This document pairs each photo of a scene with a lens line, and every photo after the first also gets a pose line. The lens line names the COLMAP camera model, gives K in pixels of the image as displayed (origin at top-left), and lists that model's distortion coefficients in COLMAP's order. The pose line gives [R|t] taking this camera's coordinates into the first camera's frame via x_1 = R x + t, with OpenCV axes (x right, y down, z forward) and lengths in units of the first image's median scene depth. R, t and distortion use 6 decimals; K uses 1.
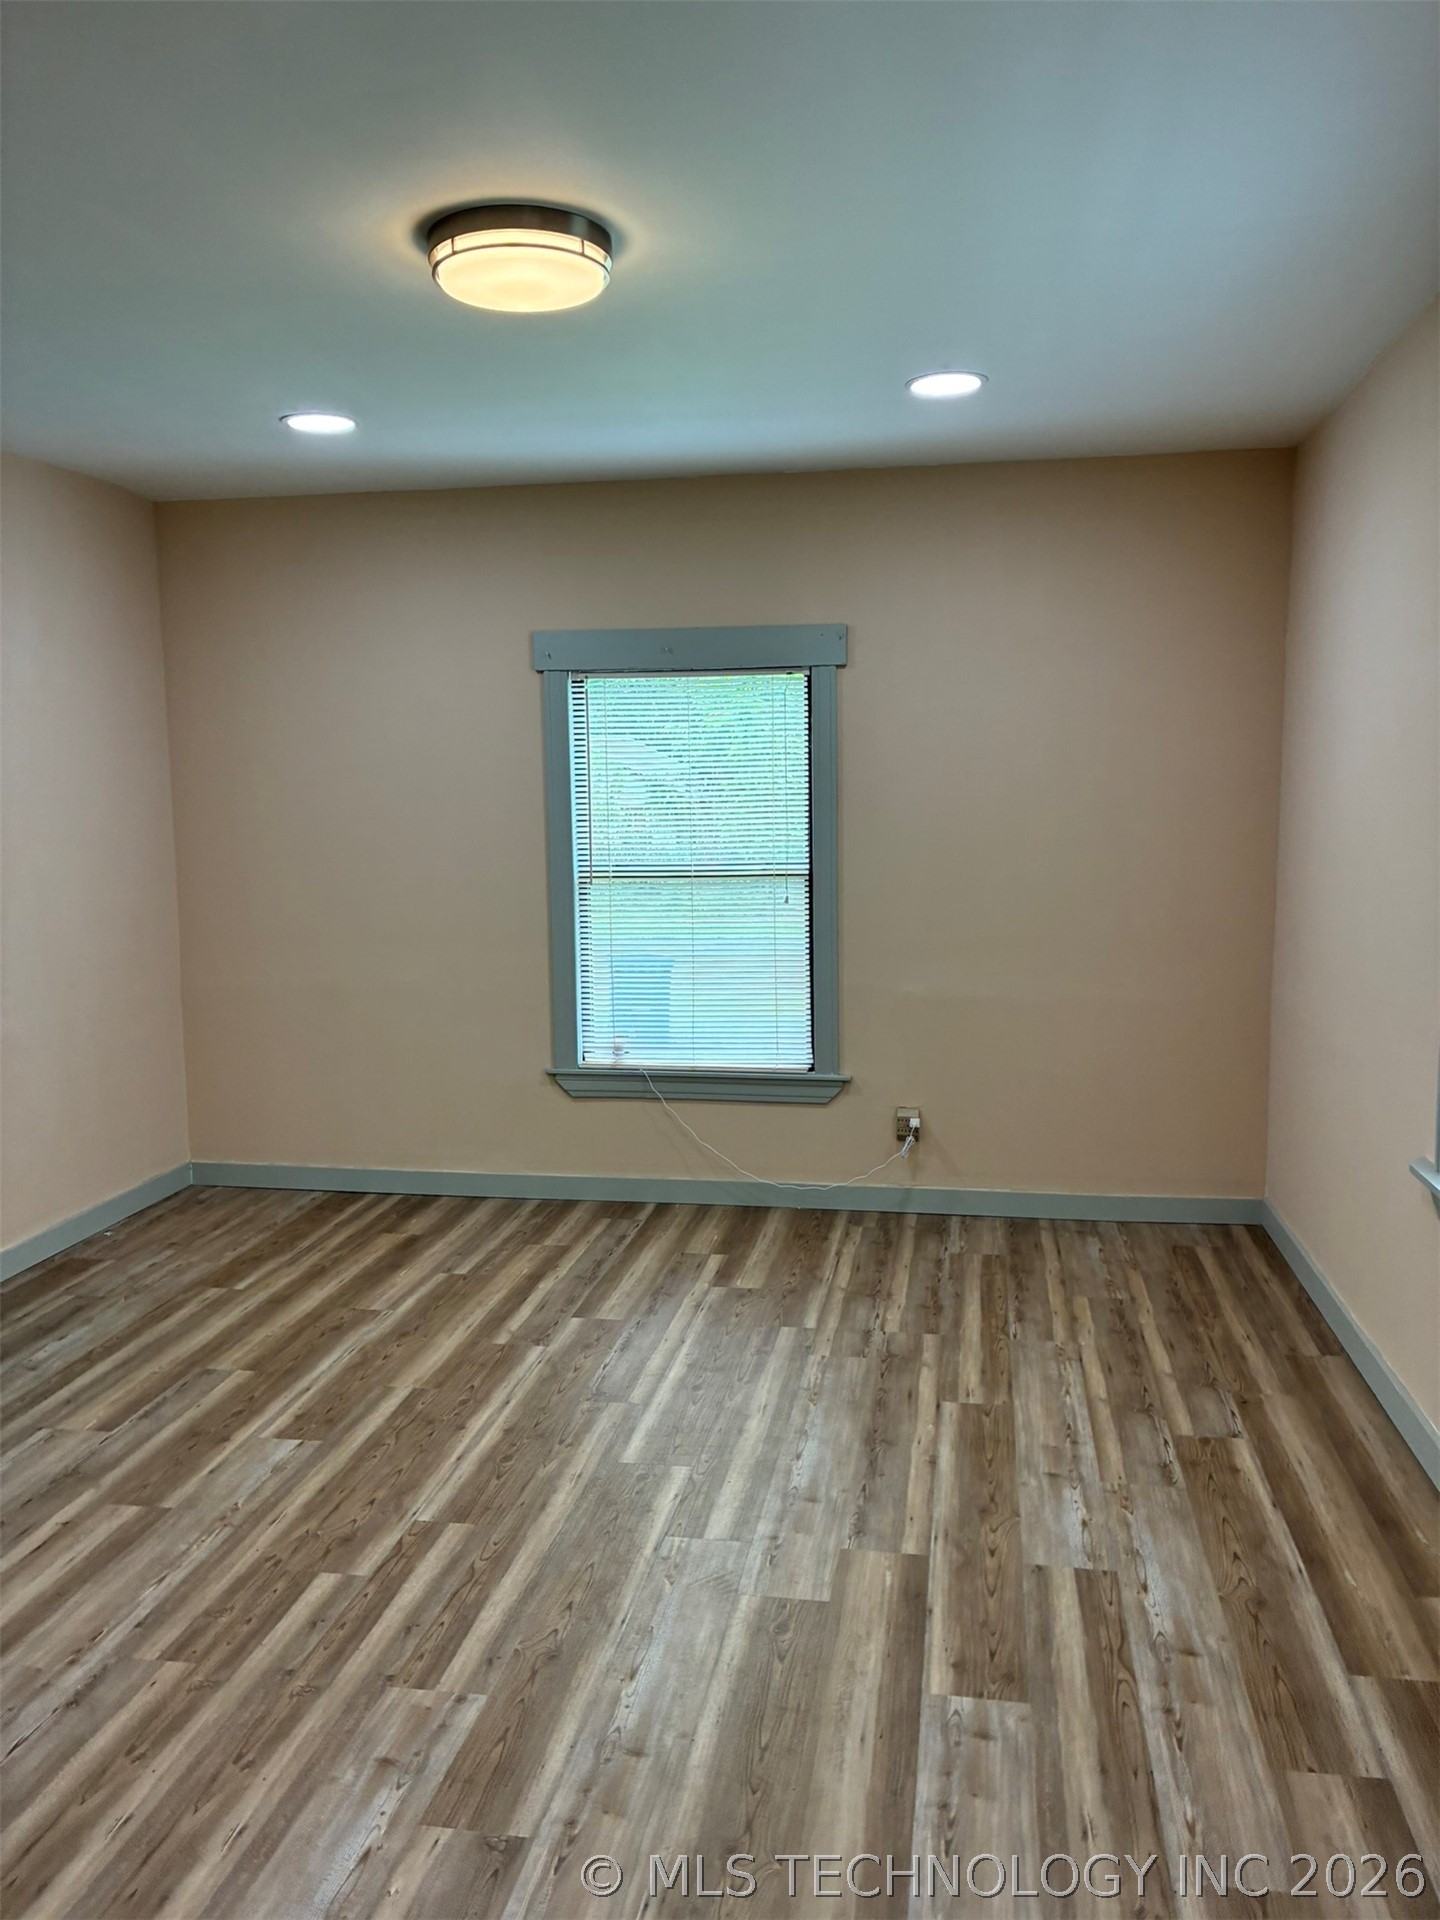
lens RADIAL K [[1461.1, 0, 761.7], [0, 1461.1, 971.2], [0, 0, 1]] dist [0.022106, -0.029462]
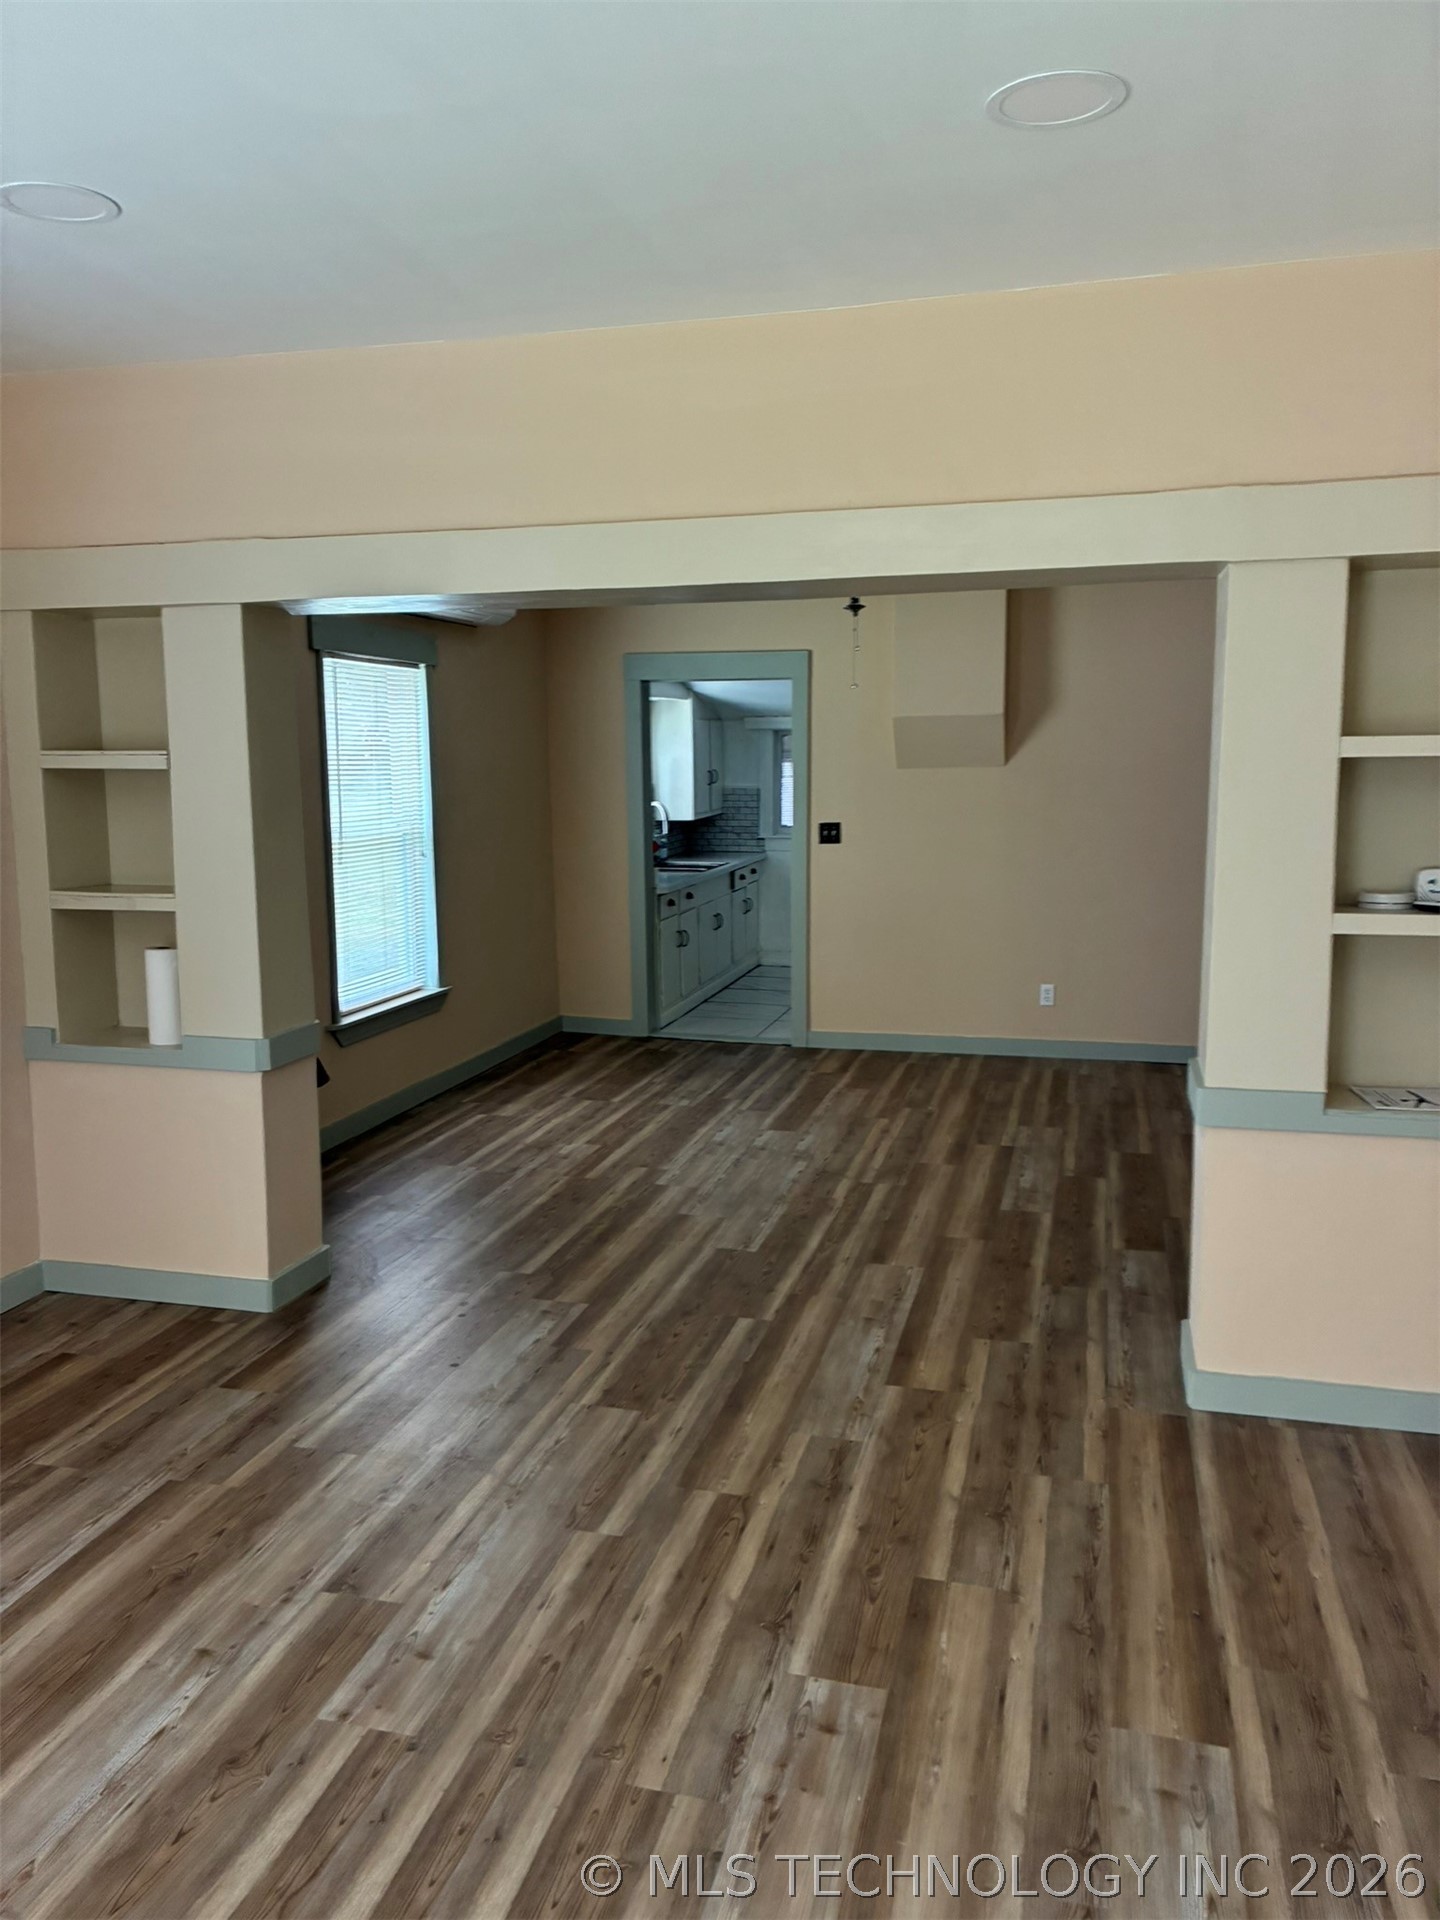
lens RADIAL K [[1461.1, 0, 716.2], [0, 1461.1, 961.4], [0, 0, 1]] dist [0.022106, -0.029462]
pose [[-0.993891, 0.001164, 0.110363, -0.428120], [0.029734, 0.965796, 0.257591, -0.178063], [-0.106289, 0.259299, -0.959931, 1.362721]]
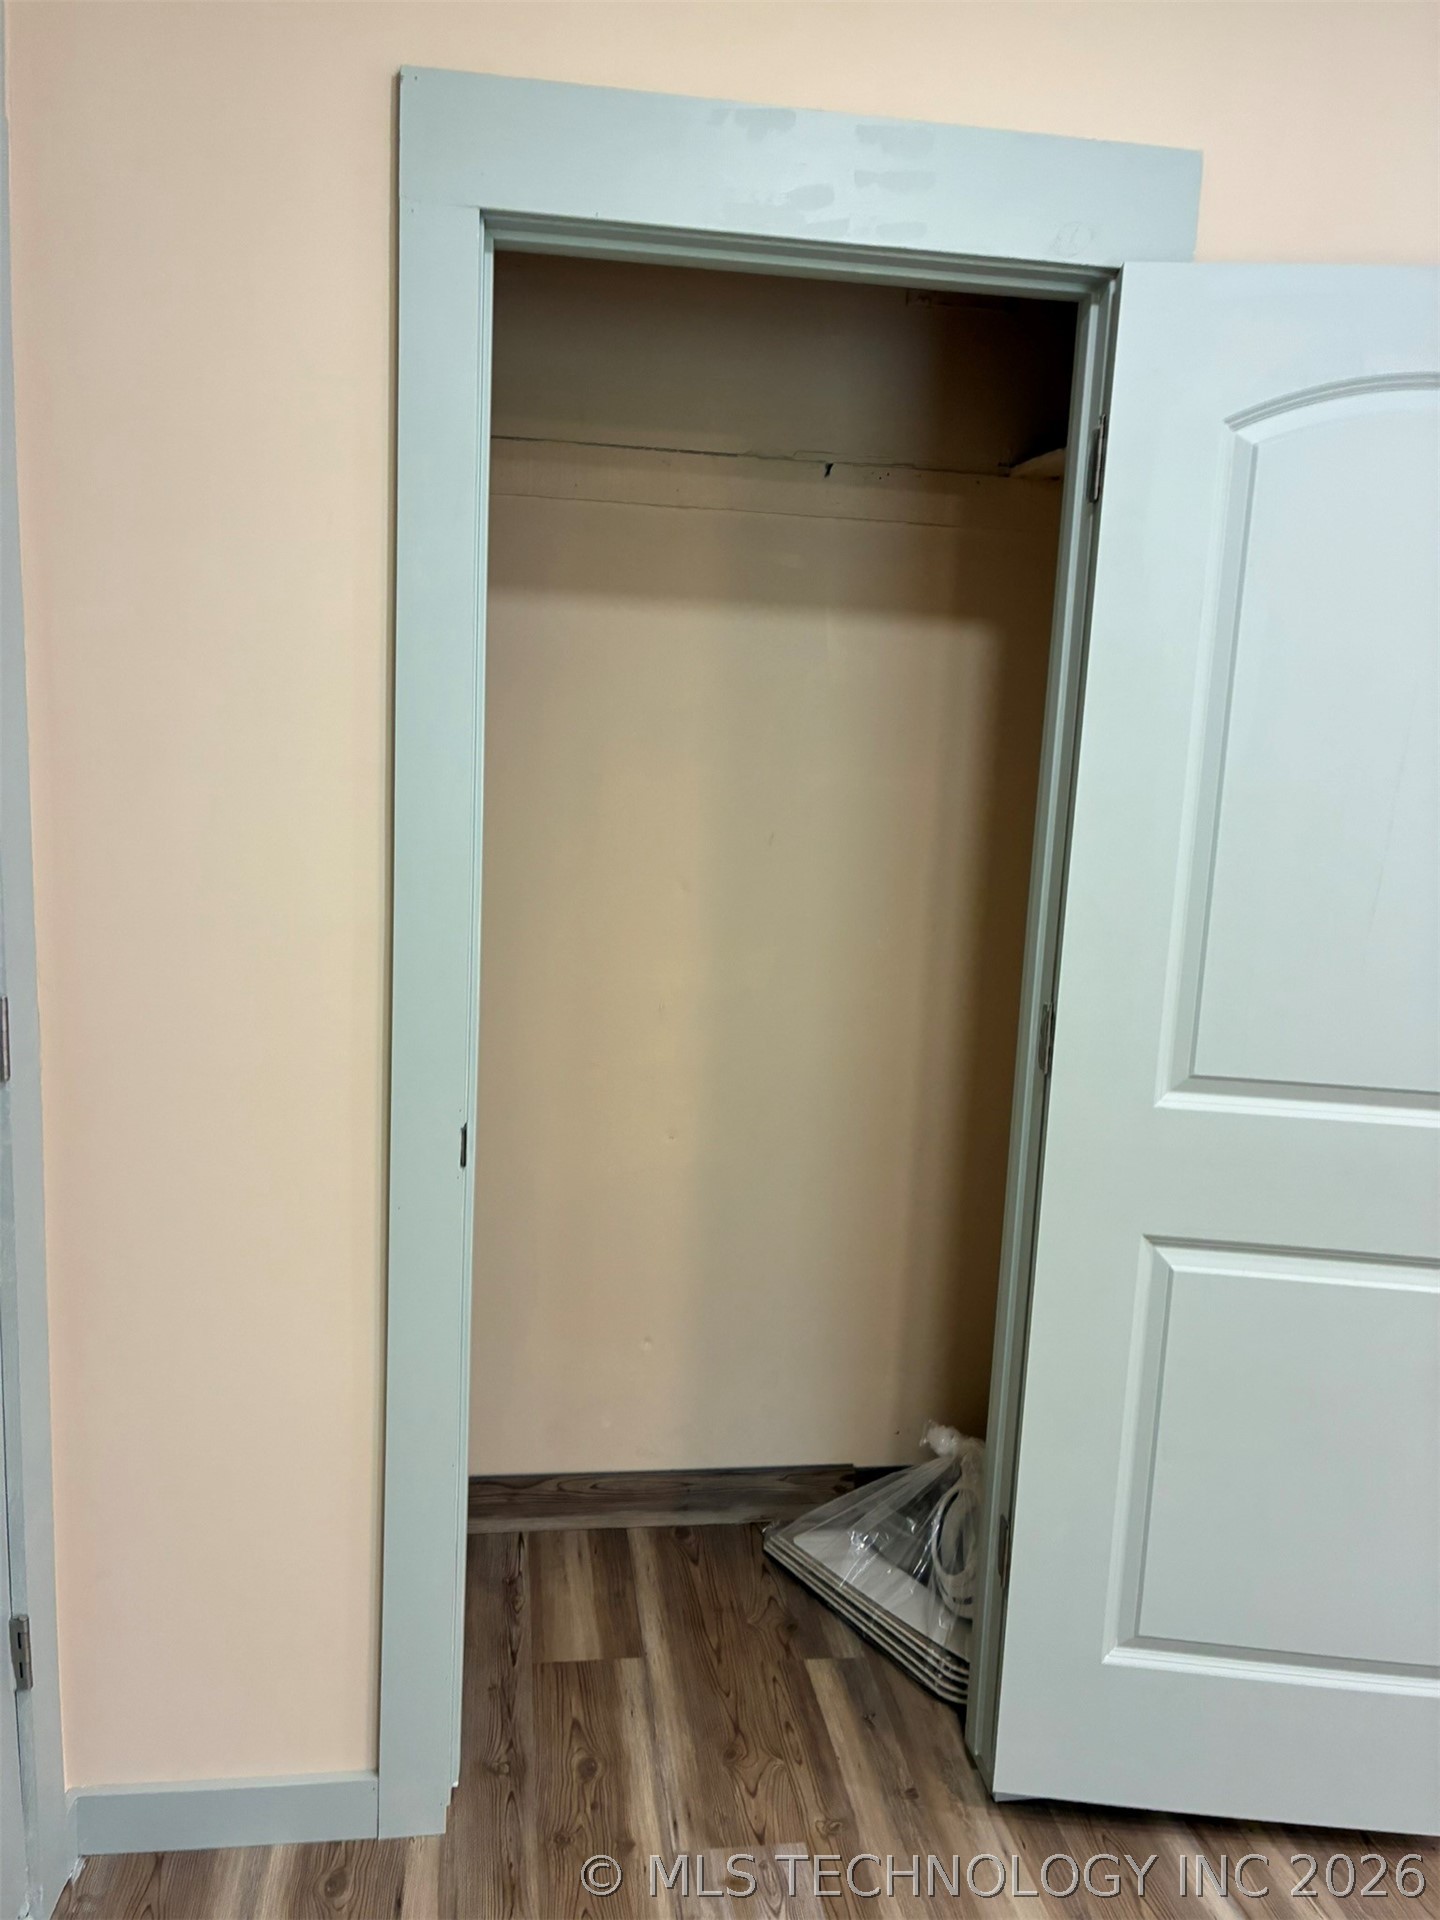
lens RADIAL K [[1461.1, 0, 719.6], [0, 1461.1, 958.7], [0, 0, 1]] dist [0.022106, -0.029462]
pose [[-0.959037, 0.018103, -0.282703, -0.454193], [-0.070050, 0.951809, 0.298584, -0.157626], [0.274484, 0.306156, -0.911552, 1.177921]]
